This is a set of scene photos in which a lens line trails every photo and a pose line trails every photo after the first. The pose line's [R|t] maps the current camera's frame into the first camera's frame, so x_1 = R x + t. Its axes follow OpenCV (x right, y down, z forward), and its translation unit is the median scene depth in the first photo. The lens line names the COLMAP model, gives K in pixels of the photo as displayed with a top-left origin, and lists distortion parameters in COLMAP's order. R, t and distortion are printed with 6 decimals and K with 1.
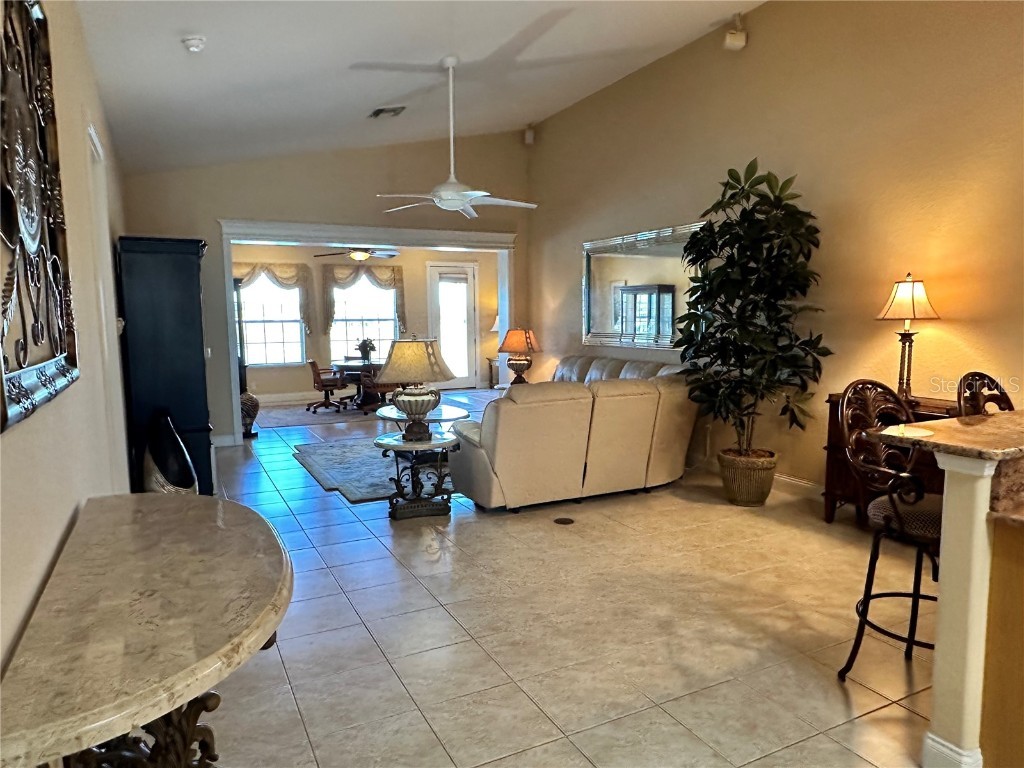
lens RADIAL K [[675.6, 0, 507.3], [0, 675.6, 390.9], [0, 0, 1]] dist [-0.003739, 0.002375]
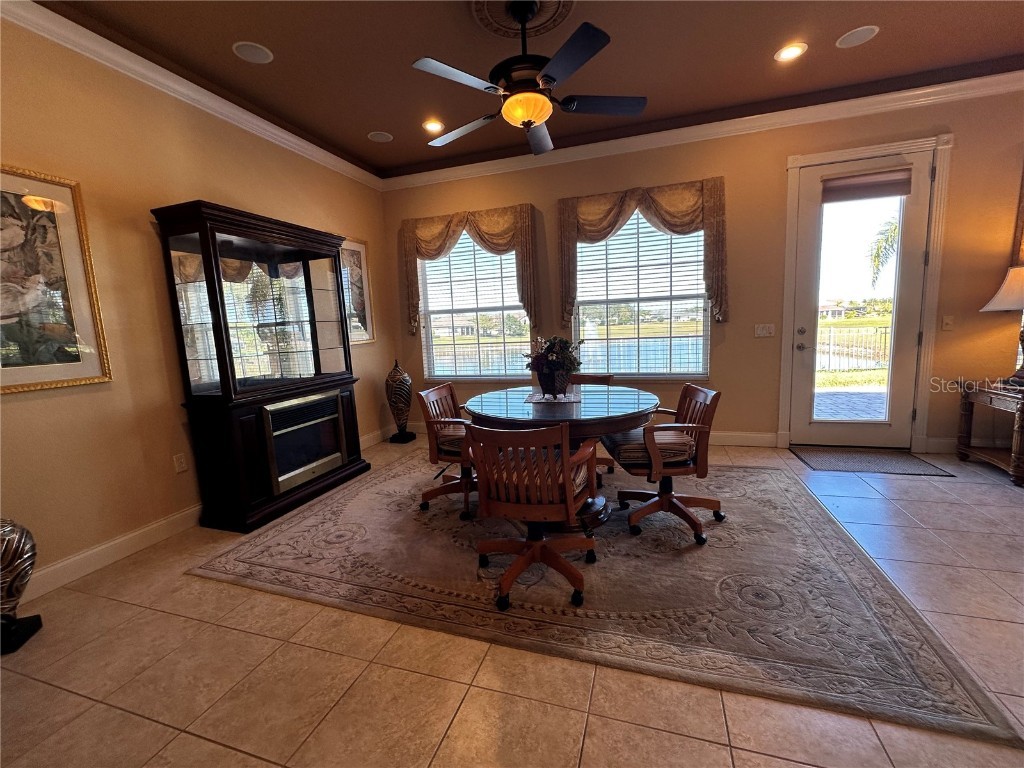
lens RADIAL K [[418.5, 0, 507.3], [0, 418.5, 381.9], [0, 0, 1]] dist [-0.001128, 0.000438]
pose [[0.722503, 0.072619, -0.687543, -0.080590], [-0.041260, 0.997225, 0.061969, -0.082665], [0.690135, -0.016405, 0.723494, 1.004568]]
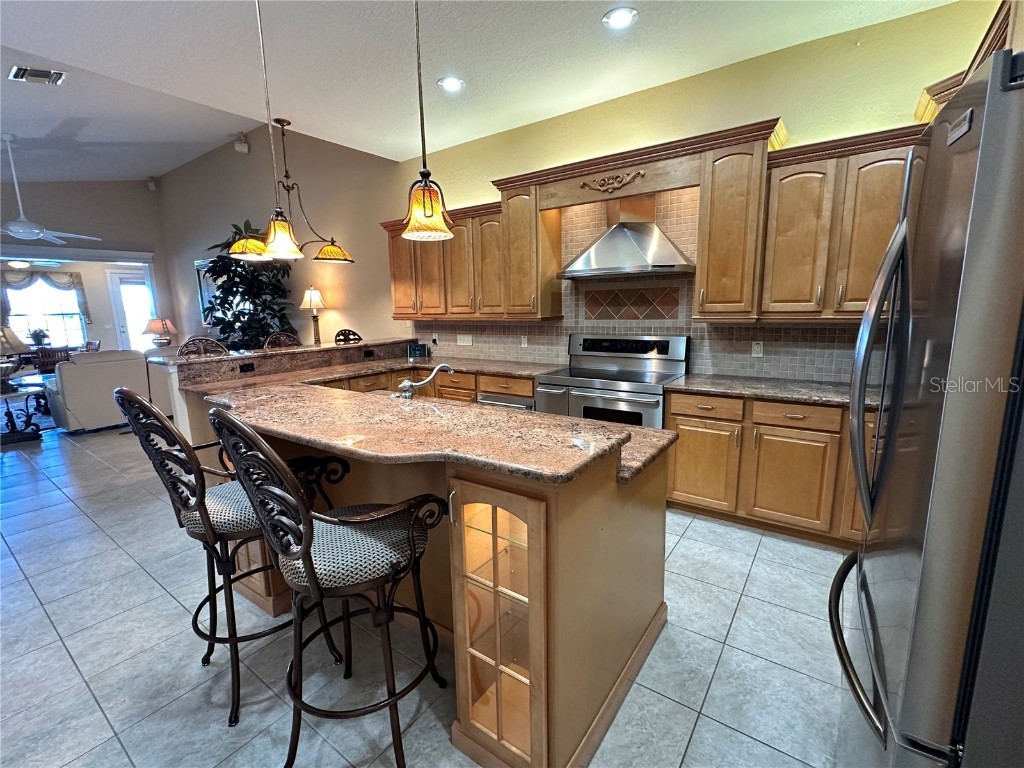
lens RADIAL K [[455.3, 0, 511.8], [0, 455.3, 385.1], [0, 0, 1]] dist [0.002004, 0.000025]
pose [[0.888651, -0.091318, 0.449400, 0.249437], [0.064993, 0.995160, 0.073700, 0.030886], [-0.453956, -0.036286, 0.890285, -0.253302]]
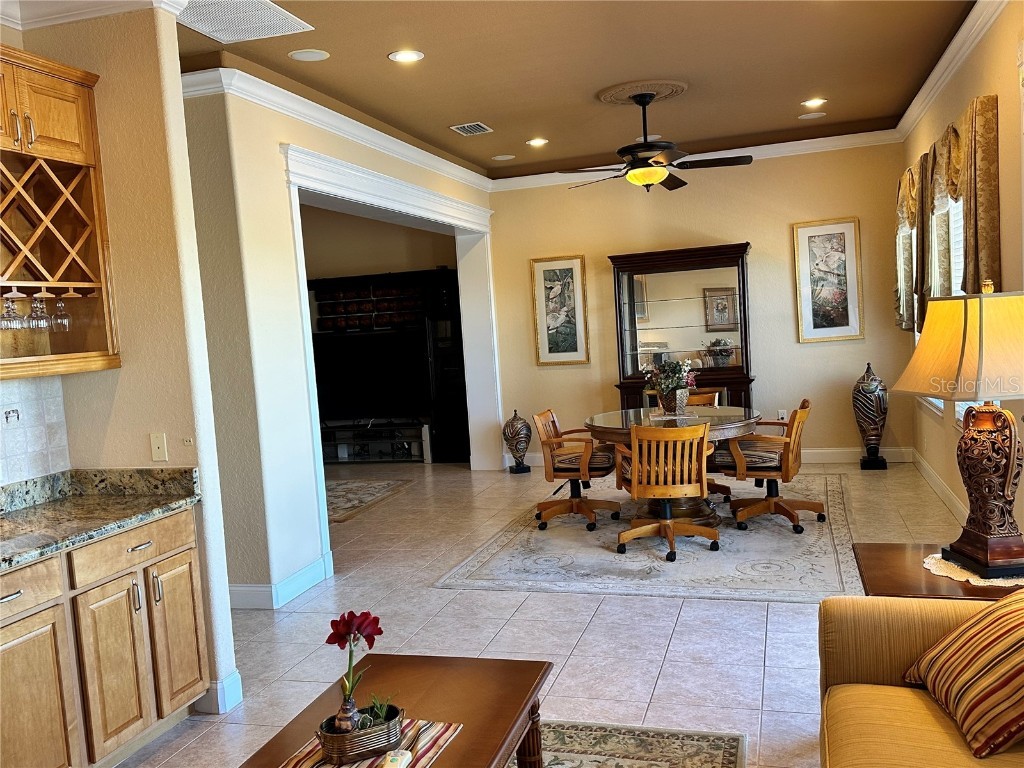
lens RADIAL K [[875.2, 0, 512.9], [0, 875.2, 384.7], [0, 0, 1]] dist [0.070628, -0.075295]
pose [[-0.687106, 0.101675, -0.719408, 0.307658], [-0.012287, 0.988392, 0.151427, -0.177504], [0.726453, 0.112886, -0.677881, 1.613395]]
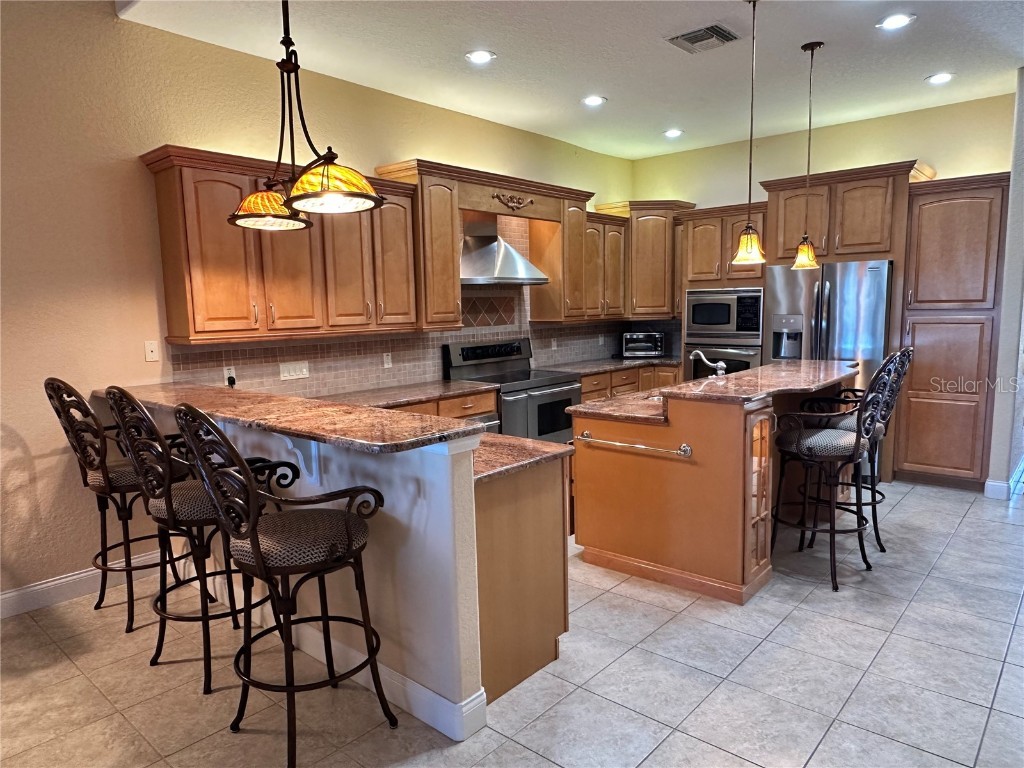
lens RADIAL K [[669.9, 0, 514.4], [0, 669.9, 394.4], [0, 0, 1]] dist [-0.002411, 0.002498]
pose [[-0.373954, -0.106397, 0.921324, -0.082896], [0.128004, 0.977970, 0.164894, -0.032519], [-0.918571, 0.179596, -0.352097, 0.309833]]
